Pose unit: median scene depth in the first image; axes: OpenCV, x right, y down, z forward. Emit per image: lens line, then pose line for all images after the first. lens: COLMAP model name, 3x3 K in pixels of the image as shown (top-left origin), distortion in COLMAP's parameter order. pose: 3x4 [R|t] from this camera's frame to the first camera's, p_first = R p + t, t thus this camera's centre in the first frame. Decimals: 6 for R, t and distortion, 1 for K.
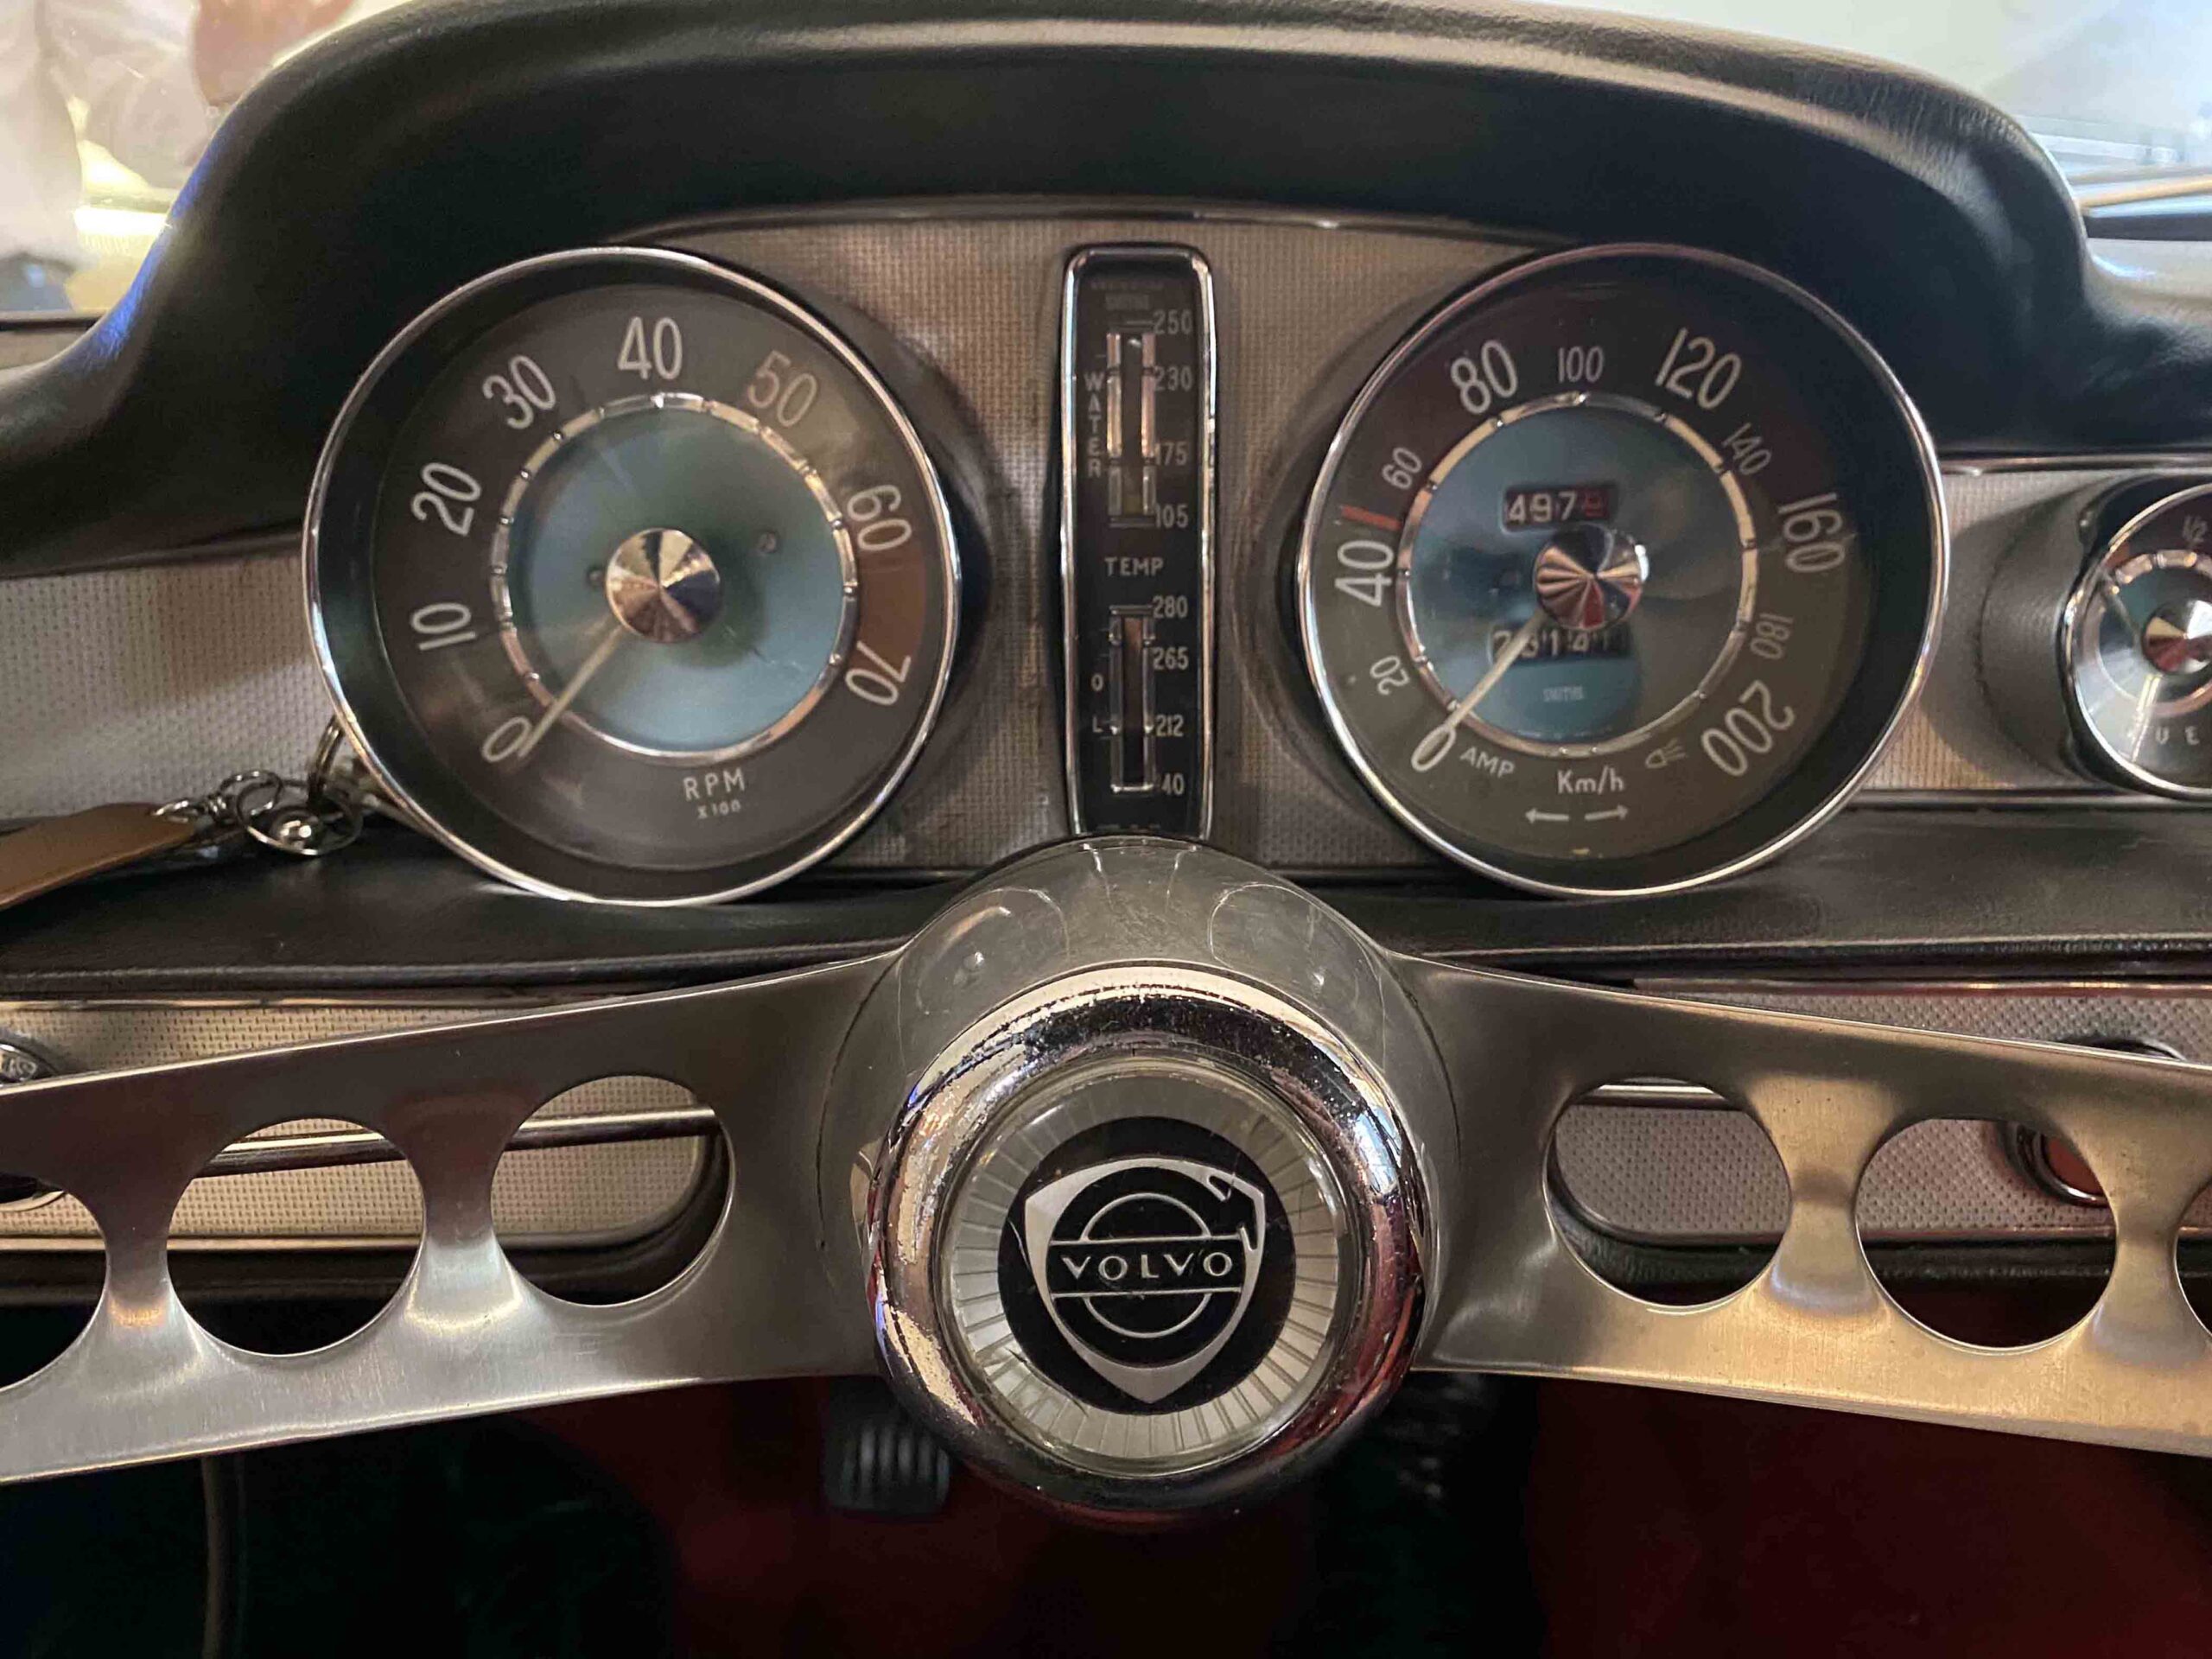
lens RADIAL K [[1678.2, 0, 1075.8], [0, 1678.2, 788.4], [0, 0, 1]] dist [0.061636, 0.000124]
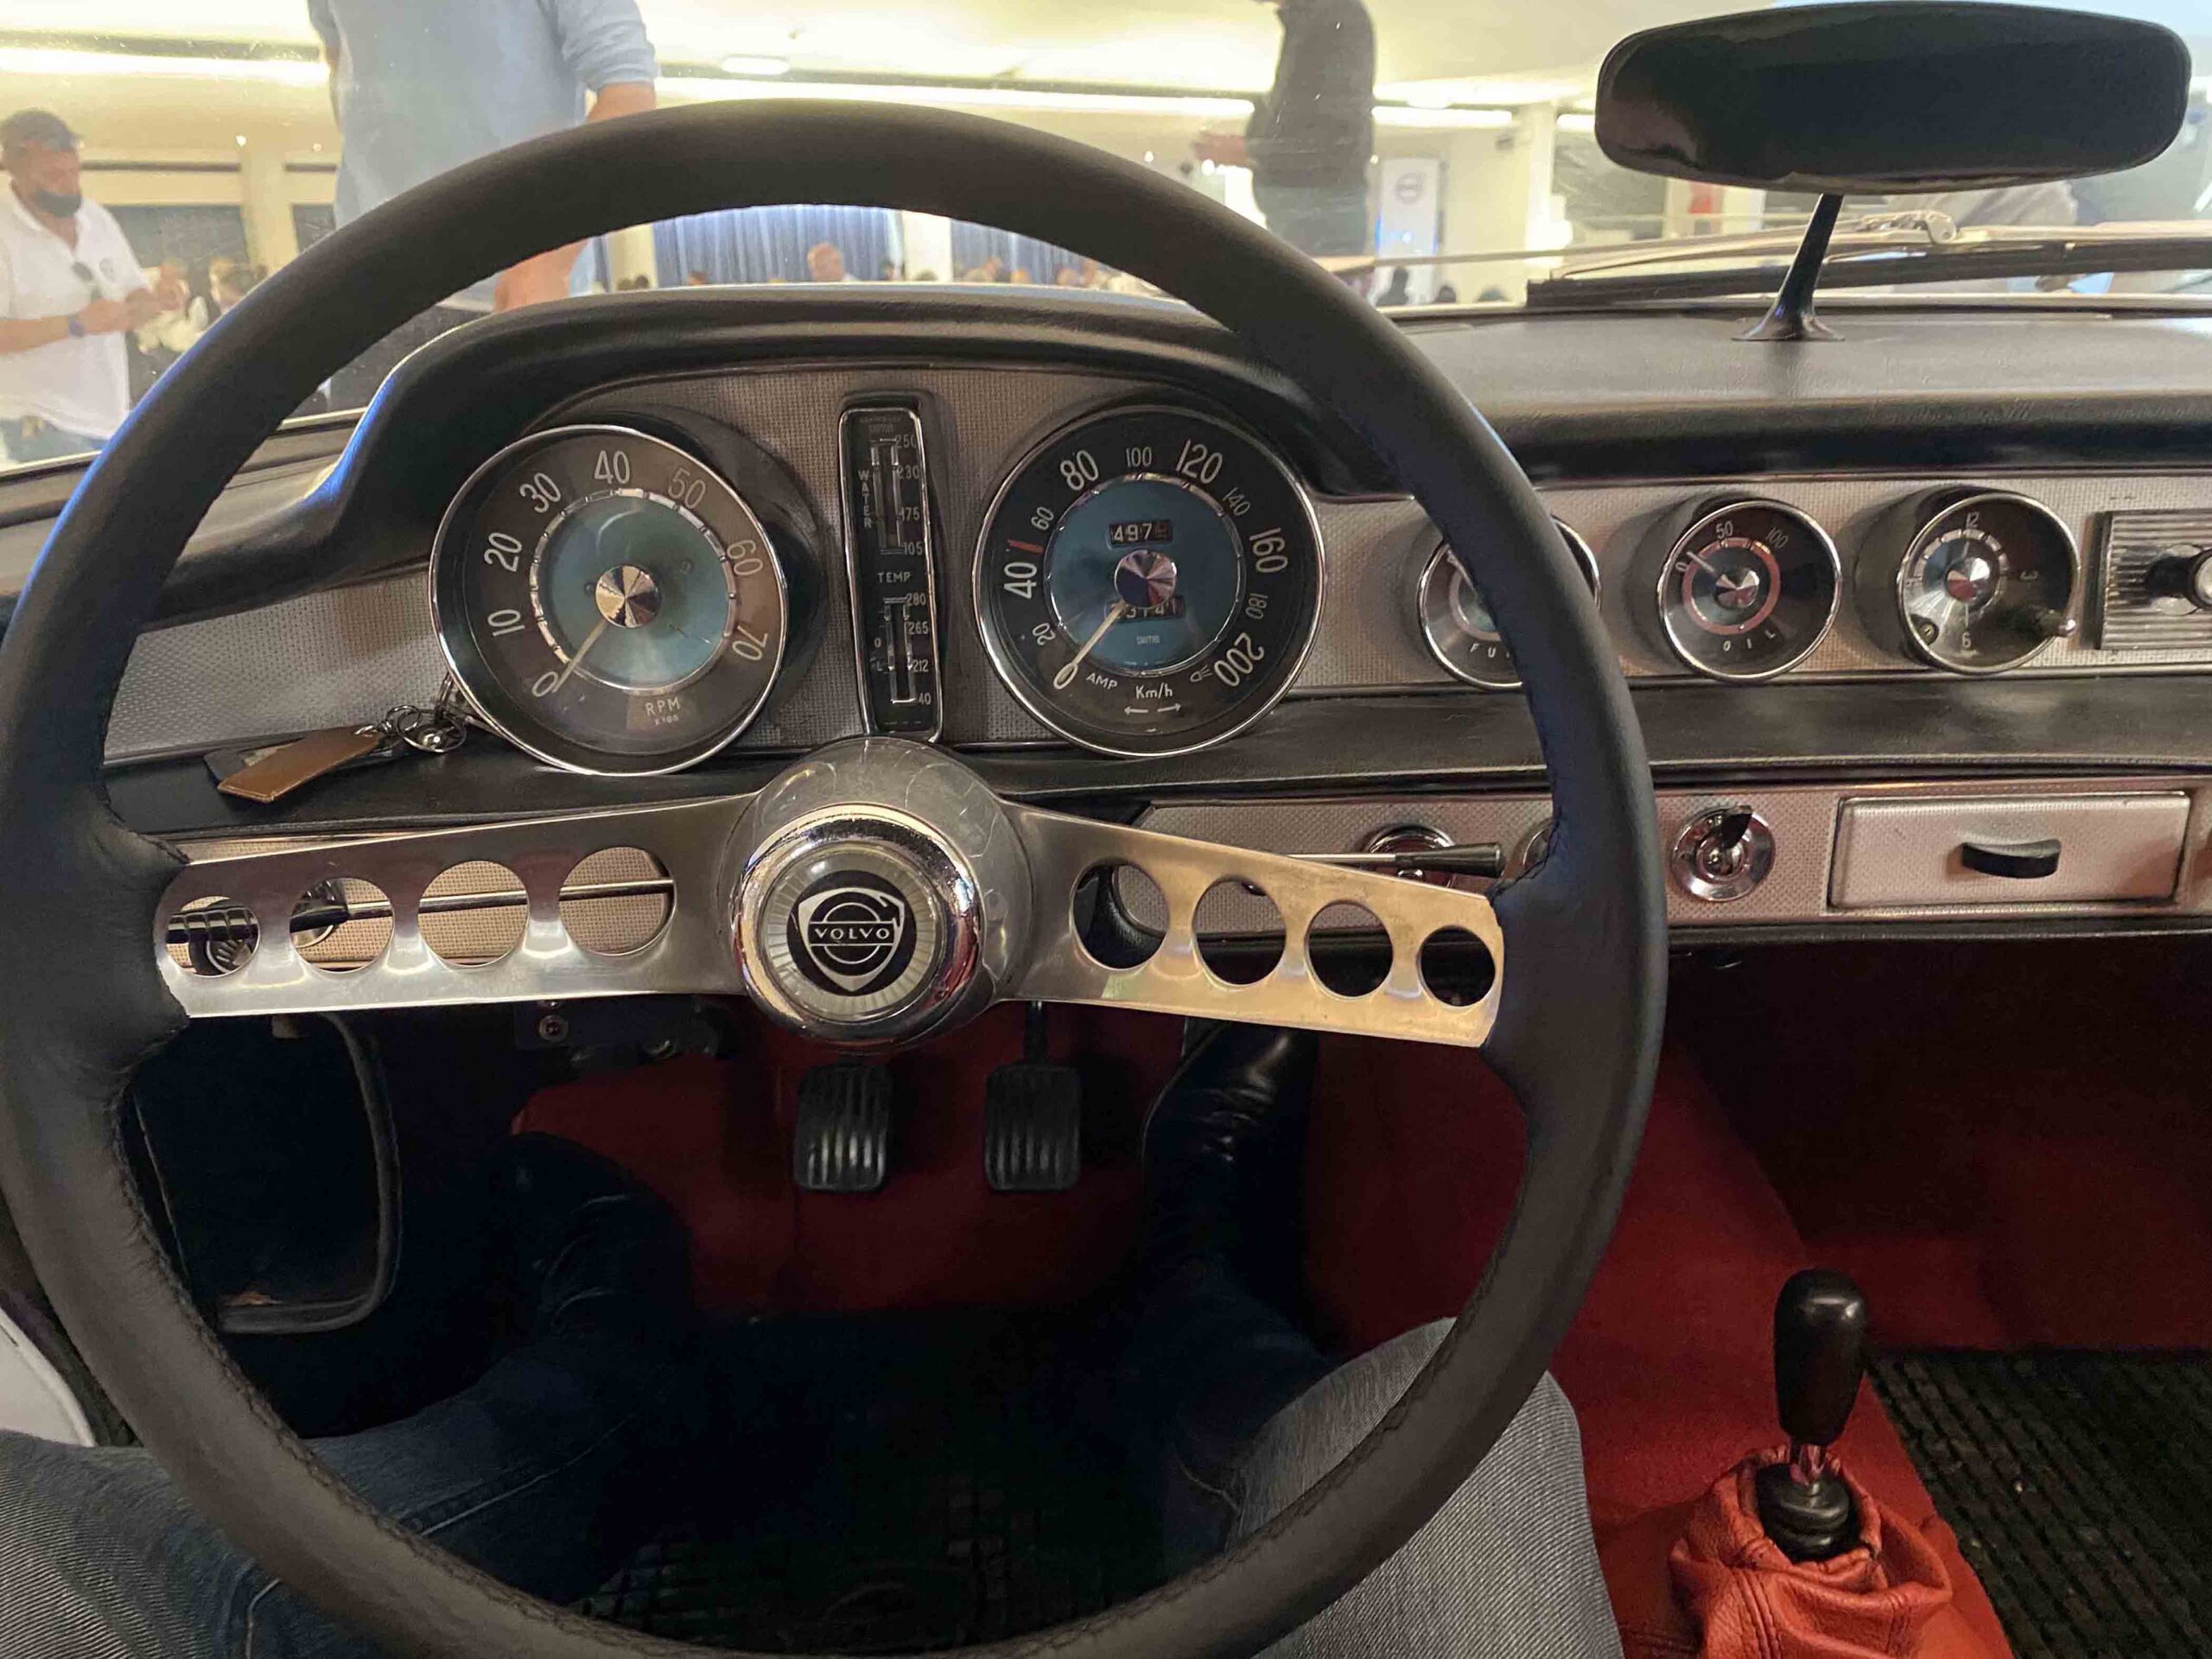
lens RADIAL K [[1692.1, 0, 1111.4], [0, 1692.1, 829.6], [0, 0, 1]] dist [0.003390, -0.000121]
pose [[0.999446, -0.030260, 0.013865, 0.231604], [0.028220, 0.991227, 0.129126, -0.092915], [-0.017650, -0.128663, 0.991531, -0.805031]]
